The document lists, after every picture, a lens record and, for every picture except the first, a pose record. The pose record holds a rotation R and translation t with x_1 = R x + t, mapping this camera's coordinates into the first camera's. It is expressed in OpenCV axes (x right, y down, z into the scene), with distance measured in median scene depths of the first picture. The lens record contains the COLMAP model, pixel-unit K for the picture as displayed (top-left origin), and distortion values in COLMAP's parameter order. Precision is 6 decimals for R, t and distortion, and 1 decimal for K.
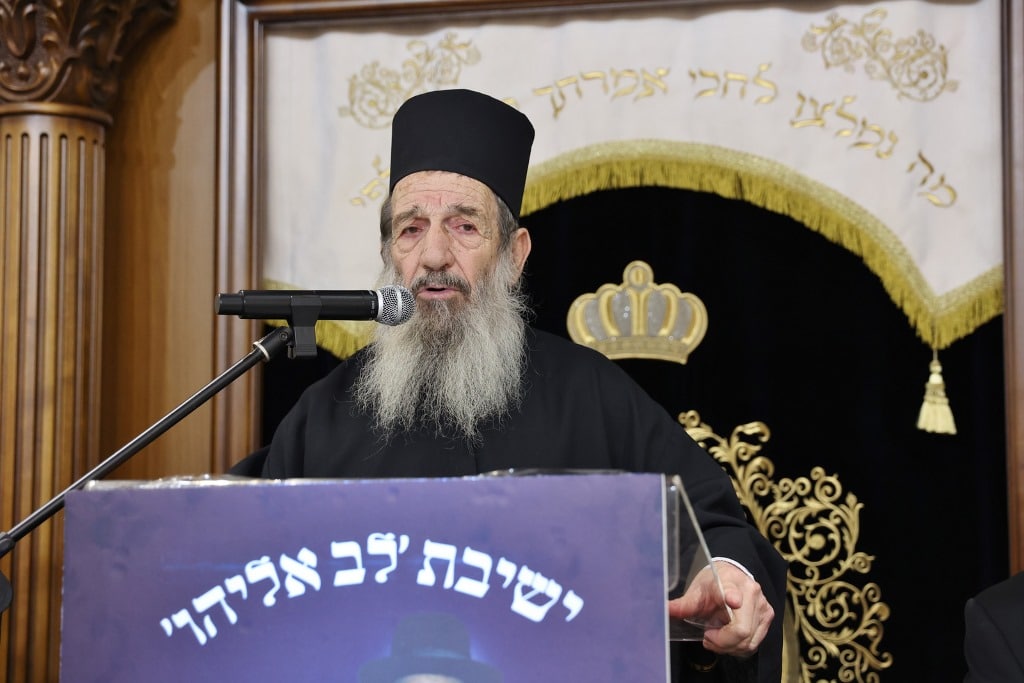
lens RADIAL K [[2077.1, 0, 514.0], [0, 2077.1, 340.2], [0, 0, 1]] dist [0.289394, -0.050337]
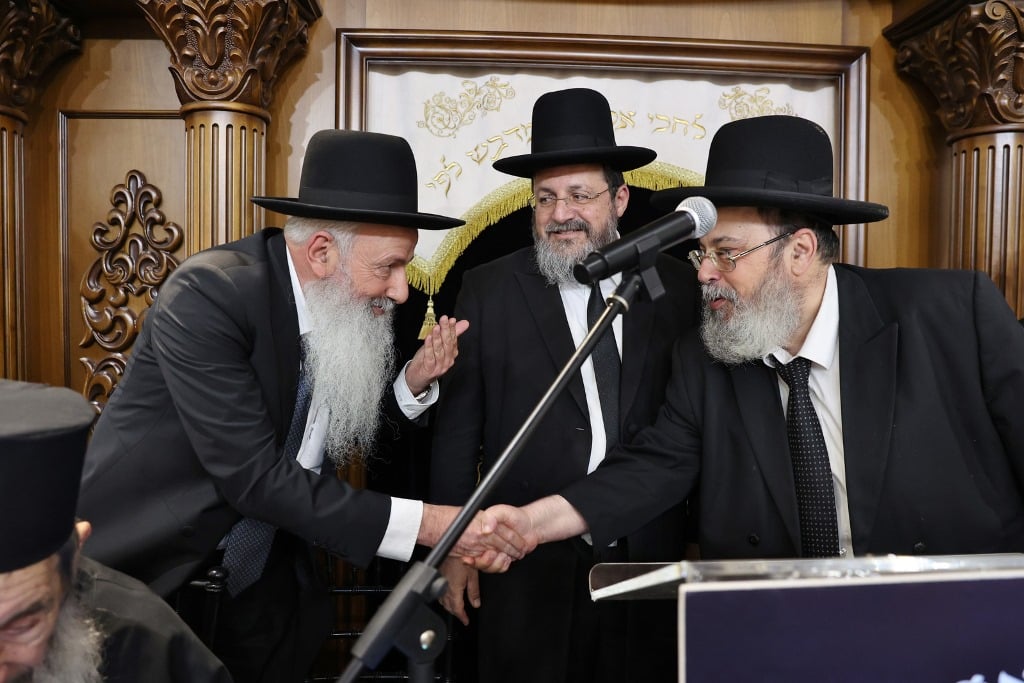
lens RADIAL K [[770.5, 0, 491.3], [0, 770.5, 352.4], [0, 0, 1]] dist [-0.106942, 0.075475]
pose [[0.960184, -0.004102, 0.279338, -0.198626], [-0.033897, 0.990794, 0.131069, -0.022594], [-0.277304, -0.135319, 0.951205, 0.476228]]
